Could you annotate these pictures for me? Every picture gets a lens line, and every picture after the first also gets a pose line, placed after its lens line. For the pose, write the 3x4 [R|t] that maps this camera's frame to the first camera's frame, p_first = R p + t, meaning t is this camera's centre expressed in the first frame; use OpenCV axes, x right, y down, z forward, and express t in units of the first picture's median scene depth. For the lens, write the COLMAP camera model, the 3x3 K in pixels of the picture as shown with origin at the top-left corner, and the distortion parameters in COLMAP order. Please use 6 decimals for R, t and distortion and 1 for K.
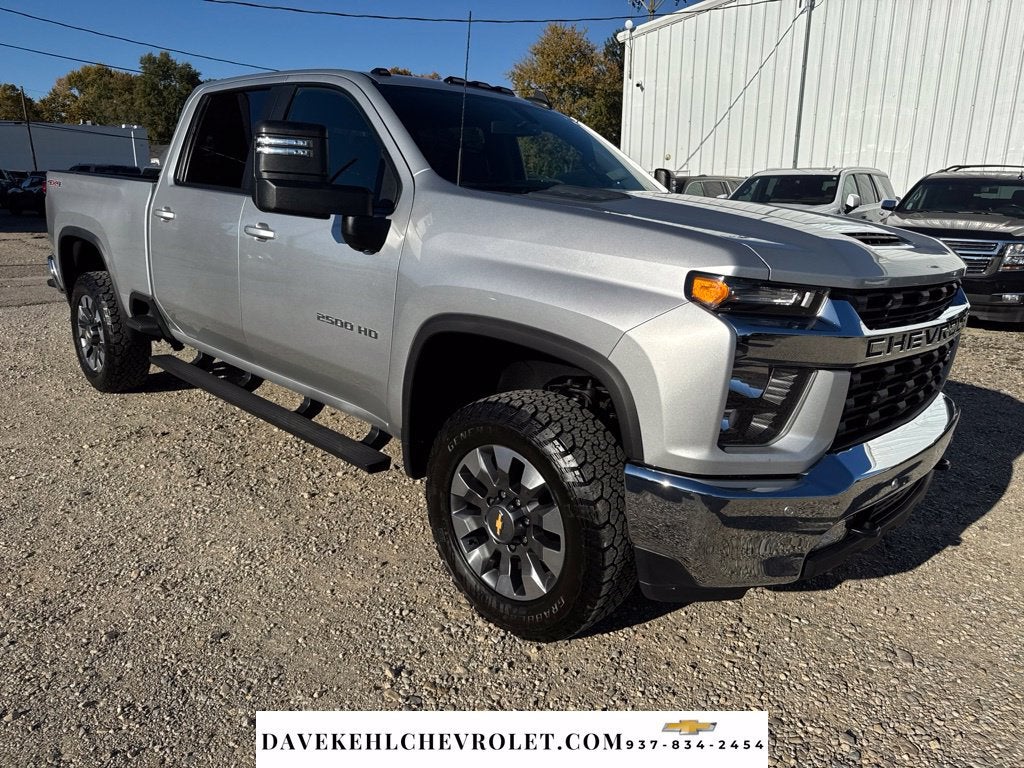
lens RADIAL K [[697.2, 0, 518.1], [0, 697.2, 386.9], [0, 0, 1]] dist [0.014084, -0.020596]
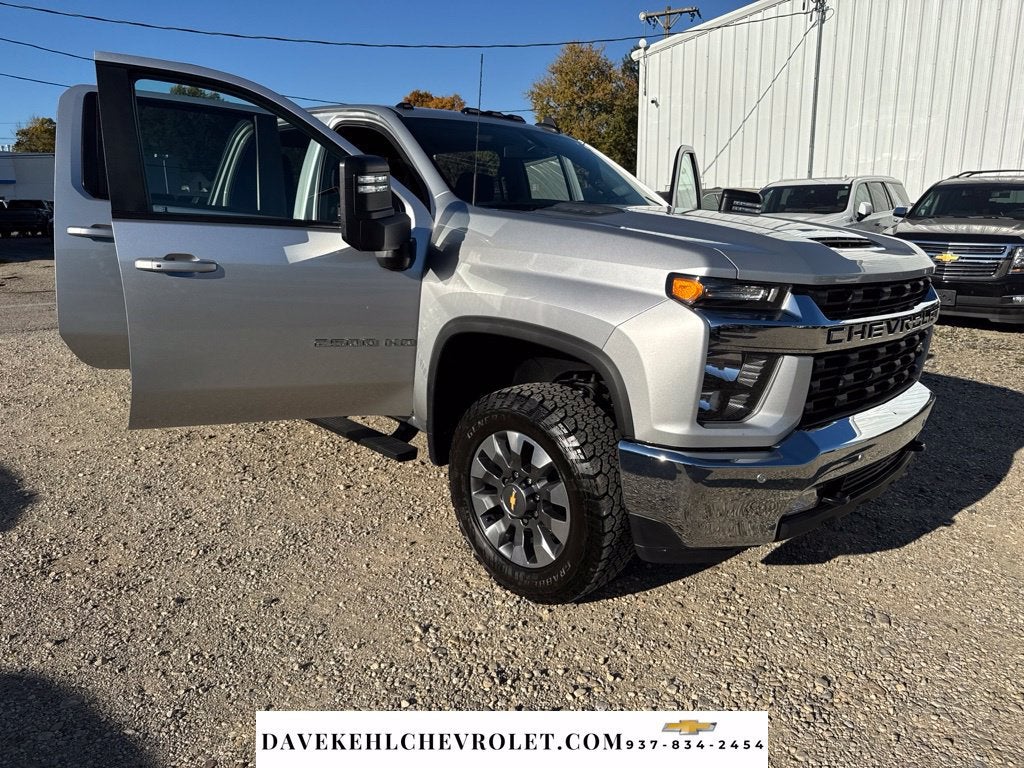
lens RADIAL K [[697.2, 0, 518.1], [0, 697.2, 386.9], [0, 0, 1]] dist [0.014084, -0.020596]
pose [[0.999234, -0.016906, -0.035301, 0.023825], [0.016111, 0.999613, -0.022675, 0.037167], [0.035670, 0.022089, 0.999119, -0.135293]]
